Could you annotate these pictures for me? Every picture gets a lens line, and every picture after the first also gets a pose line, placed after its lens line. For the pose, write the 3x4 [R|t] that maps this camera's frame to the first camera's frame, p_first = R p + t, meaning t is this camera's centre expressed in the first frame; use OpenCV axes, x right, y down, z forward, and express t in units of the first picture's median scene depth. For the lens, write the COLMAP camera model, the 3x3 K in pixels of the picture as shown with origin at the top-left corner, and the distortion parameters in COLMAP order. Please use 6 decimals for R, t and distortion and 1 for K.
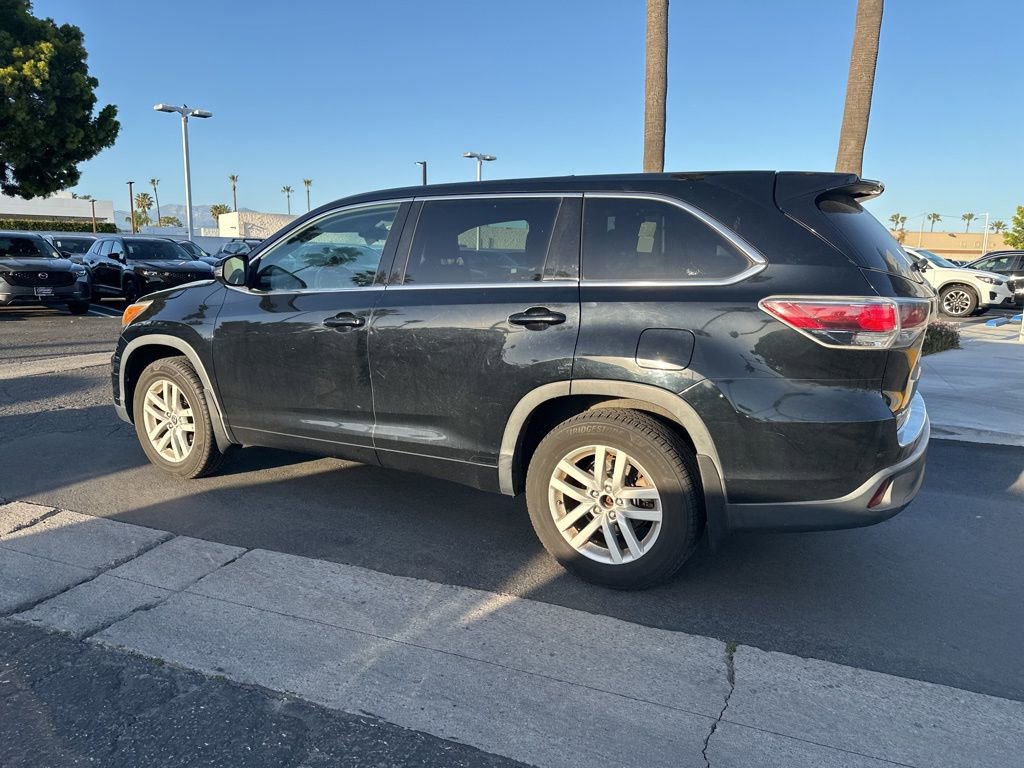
lens RADIAL K [[721.6, 0, 506.4], [0, 721.6, 378.5], [0, 0, 1]] dist [0.029228, -0.029544]
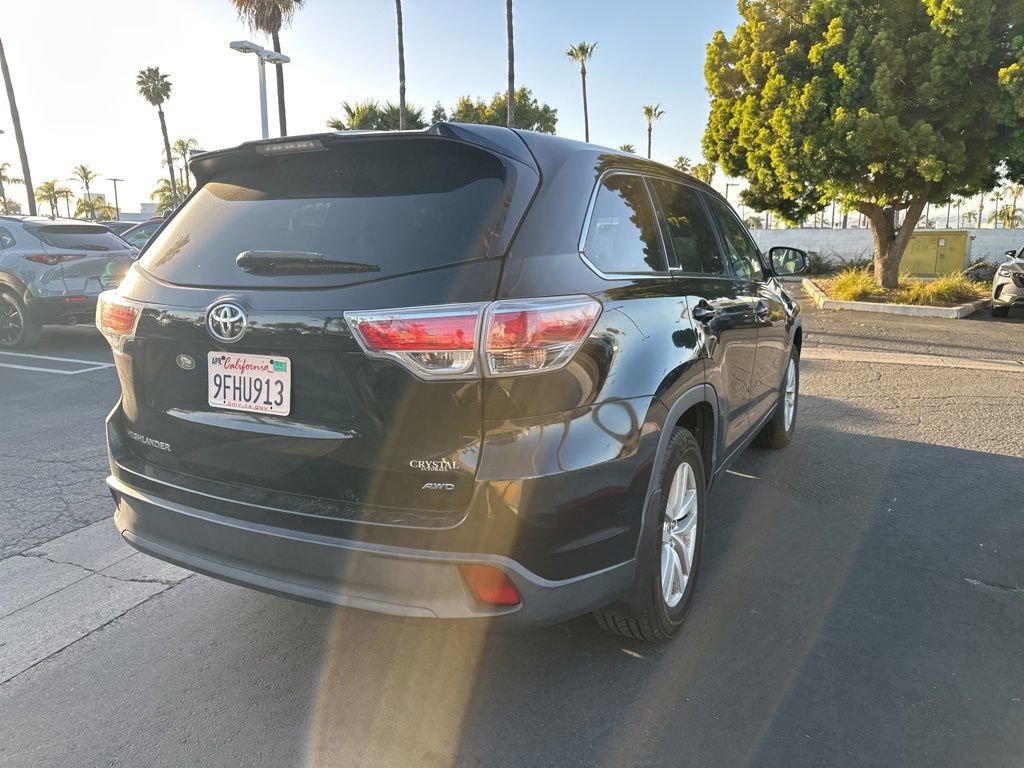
lens RADIAL K [[721.6, 0, 509.2], [0, 721.6, 385.9], [0, 0, 1]] dist [0.029228, -0.029544]
pose [[0.042232, 0.181840, -0.982421, 1.166652], [-0.176334, 0.969219, 0.171817, -0.192078], [0.983424, 0.165978, 0.072996, 1.147479]]
